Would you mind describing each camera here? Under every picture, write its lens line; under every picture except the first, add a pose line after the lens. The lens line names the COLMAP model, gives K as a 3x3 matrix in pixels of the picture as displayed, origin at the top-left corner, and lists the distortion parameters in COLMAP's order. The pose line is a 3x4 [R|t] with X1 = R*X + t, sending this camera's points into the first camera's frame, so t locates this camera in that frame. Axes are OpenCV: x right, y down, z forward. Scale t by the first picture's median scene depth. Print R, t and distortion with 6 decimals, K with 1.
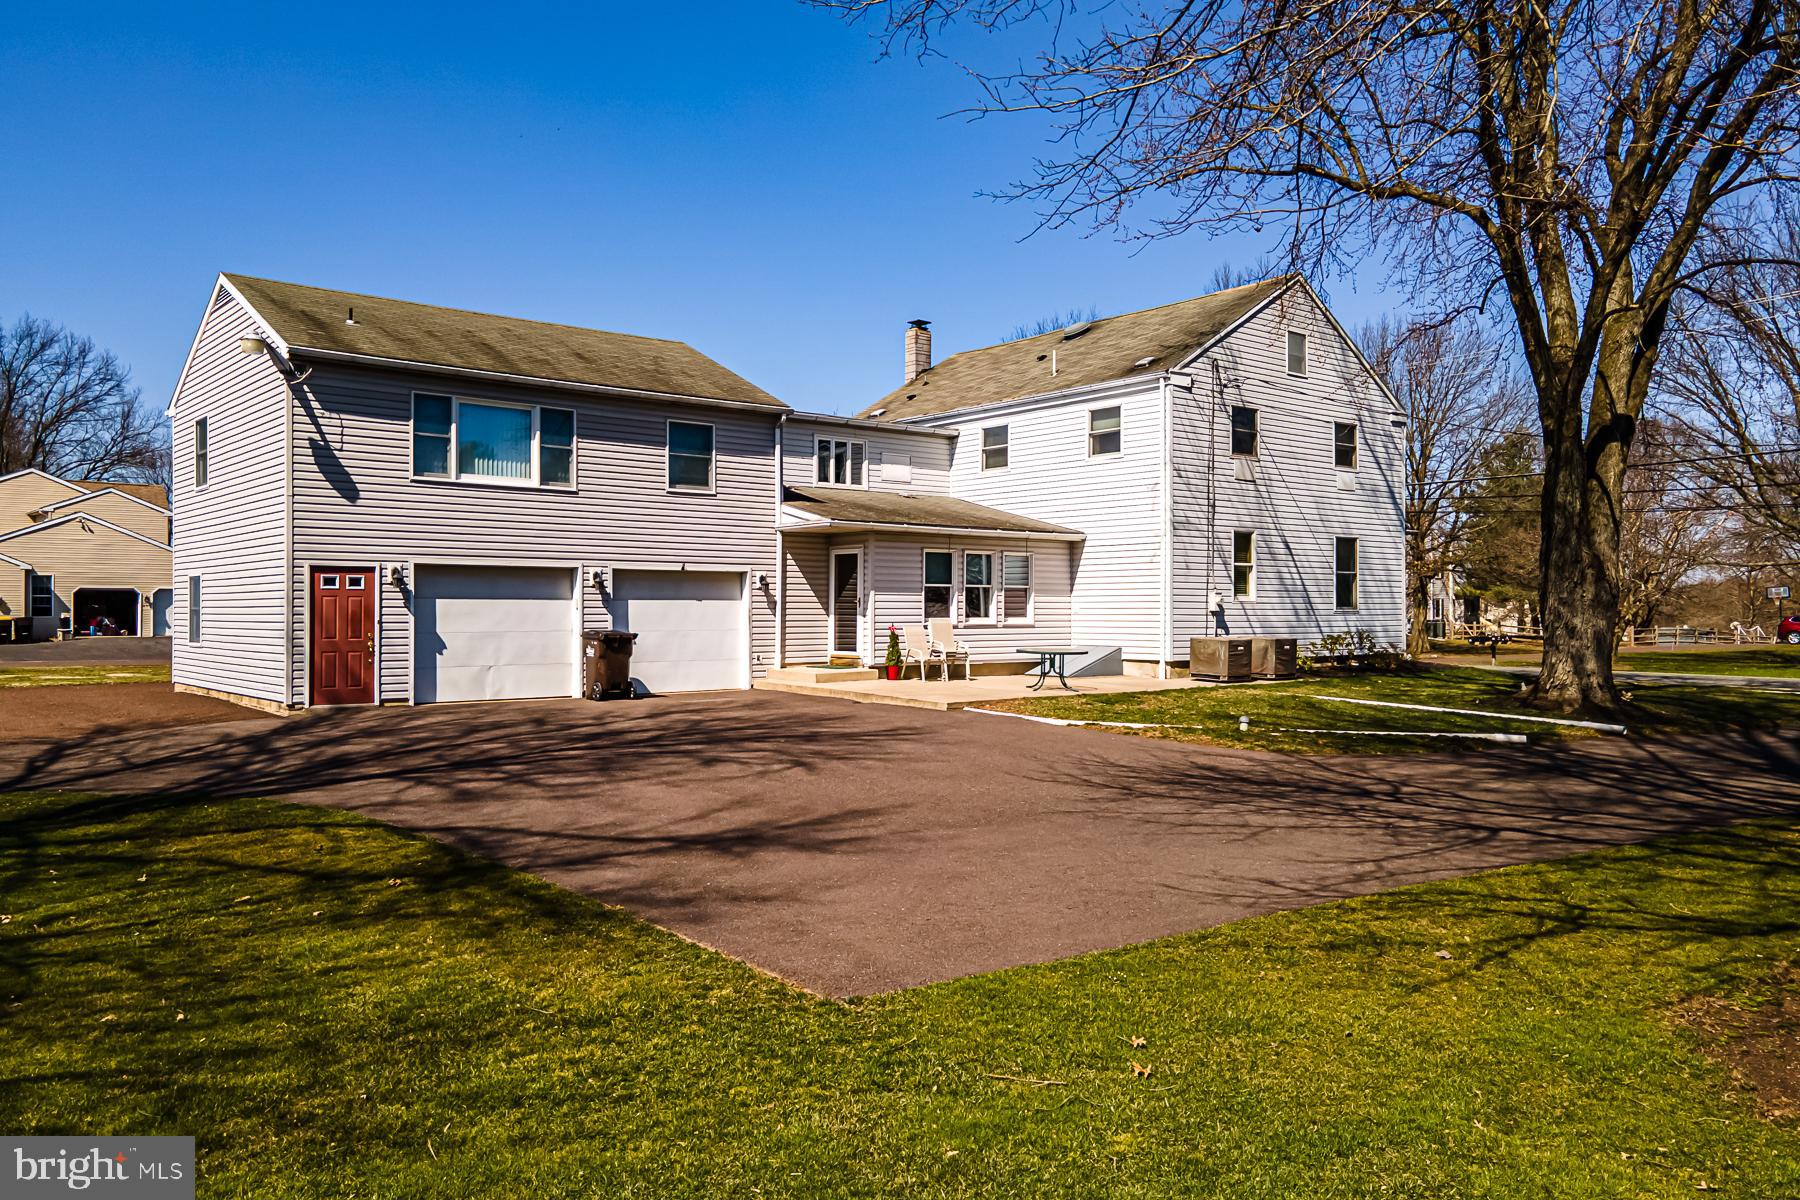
lens RADIAL K [[1320.1, 0, 898.6], [0, 1320.1, 597.7], [0, 0, 1]] dist [0.030754, 0.025888]
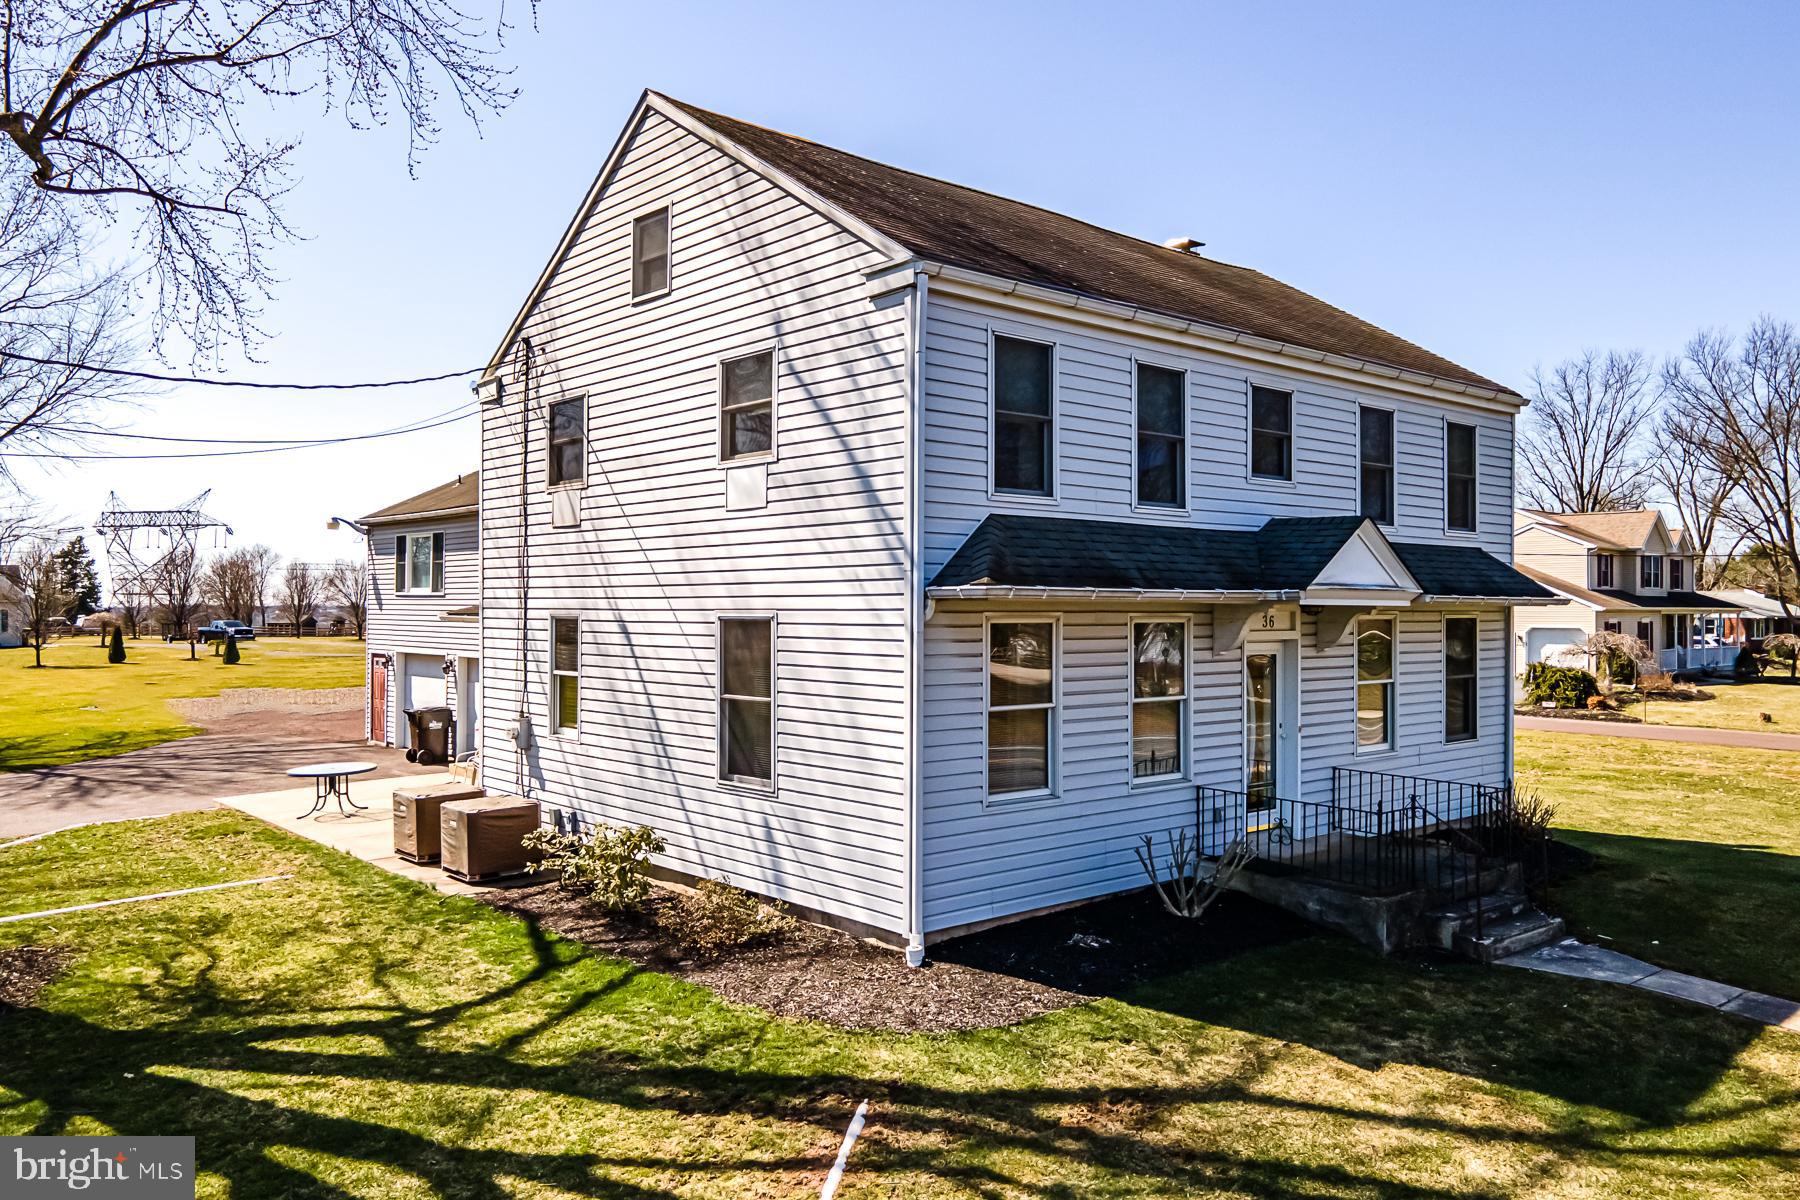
lens RADIAL K [[1320.1, 0, 899.8], [0, 1320.1, 599.4], [0, 0, 1]] dist [0.030754, 0.025888]
pose [[0.033801, -0.004383, -0.999419, 0.880061], [0.010960, 0.999932, -0.004015, -0.056044], [0.999368, -0.010818, 0.033847, 1.179886]]
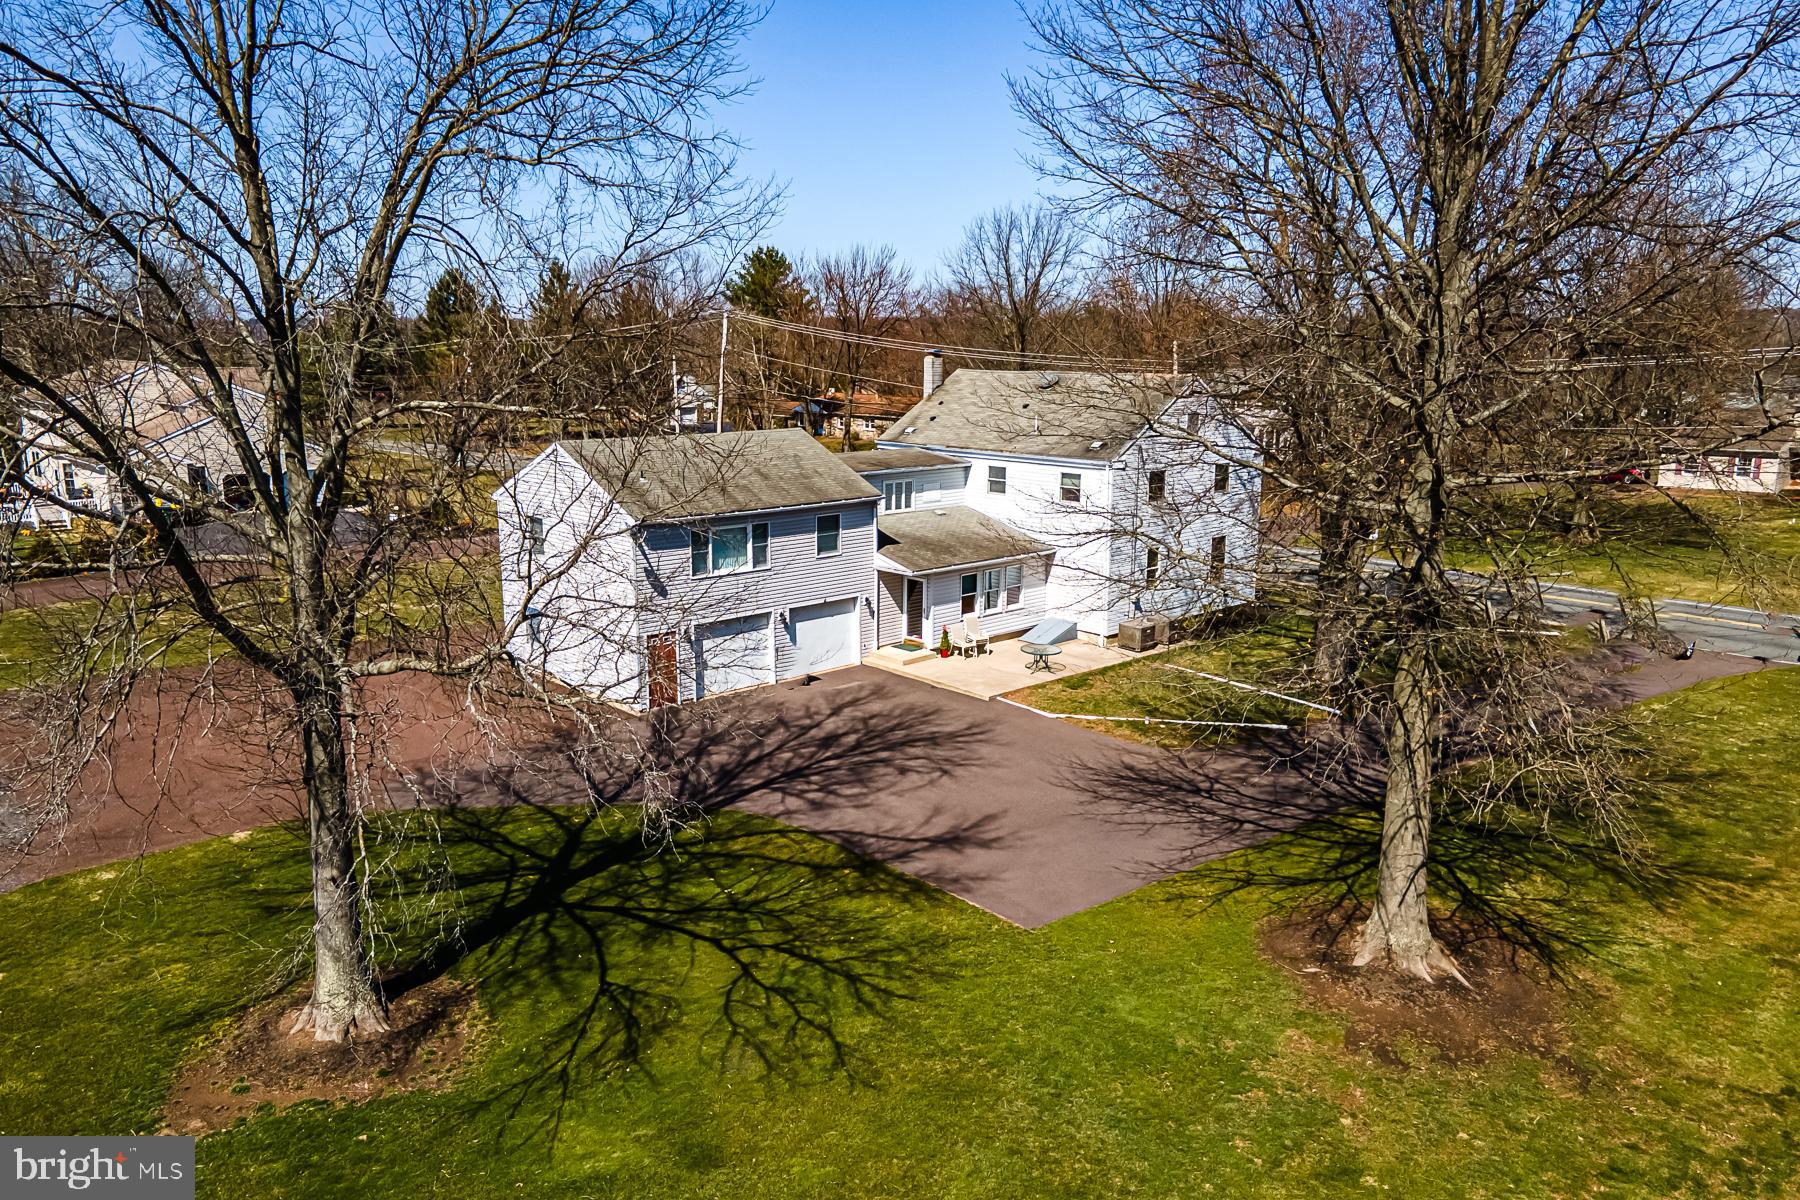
lens RADIAL K [[1320.1, 0, 894.4], [0, 1320.1, 586.5], [0, 0, 1]] dist [0.030754, 0.025888]
pose [[0.998244, -0.010768, 0.058249, -0.155104], [-0.000906, 0.980448, 0.196775, -0.335153], [-0.059229, -0.196483, 0.978717, -0.588707]]
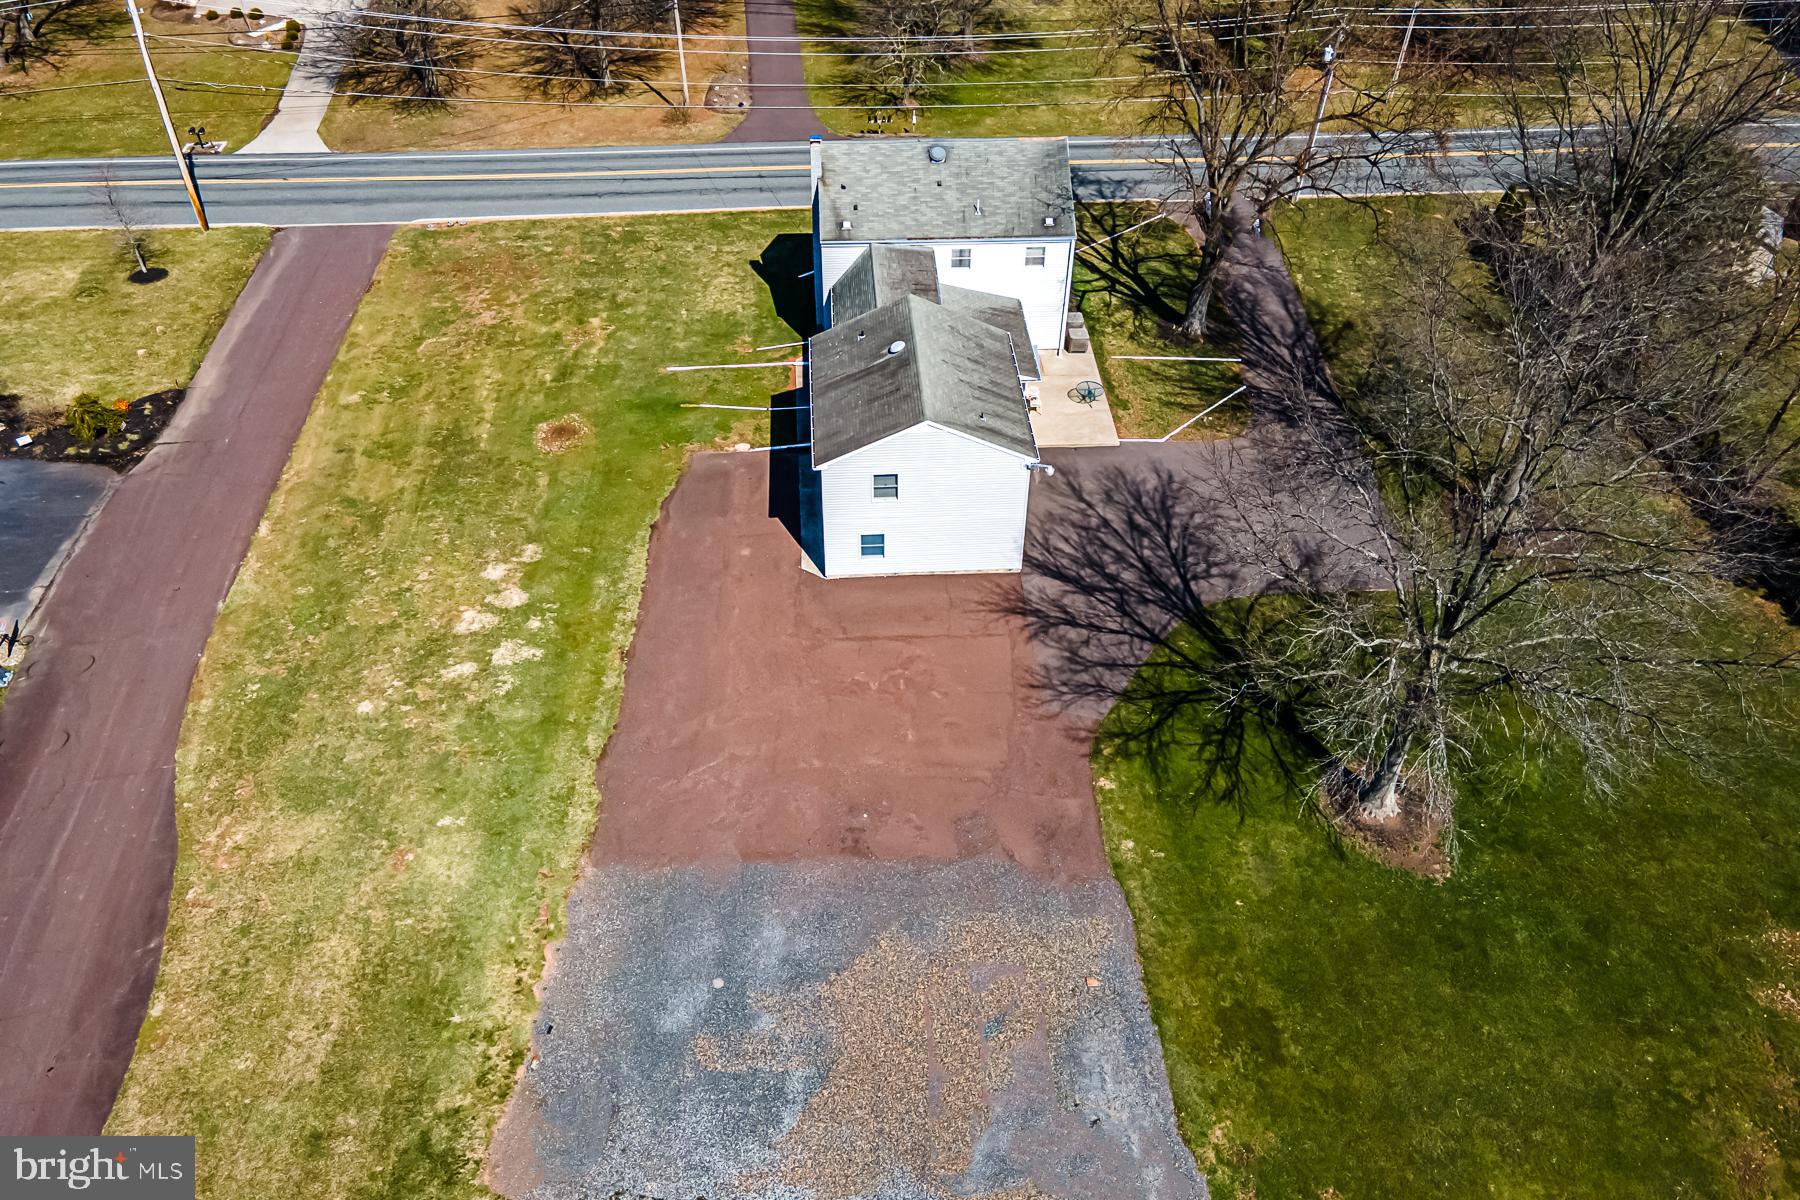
lens RADIAL K [[1320.1, 0, 907.9], [0, 1320.1, 604.2], [0, 0, 1]] dist [0.030754, 0.025888]
pose [[0.583750, -0.541897, 0.604635, -1.633891], [-0.014590, 0.737564, 0.675119, -1.205544], [-0.811802, -0.402923, 0.422647, 0.034935]]
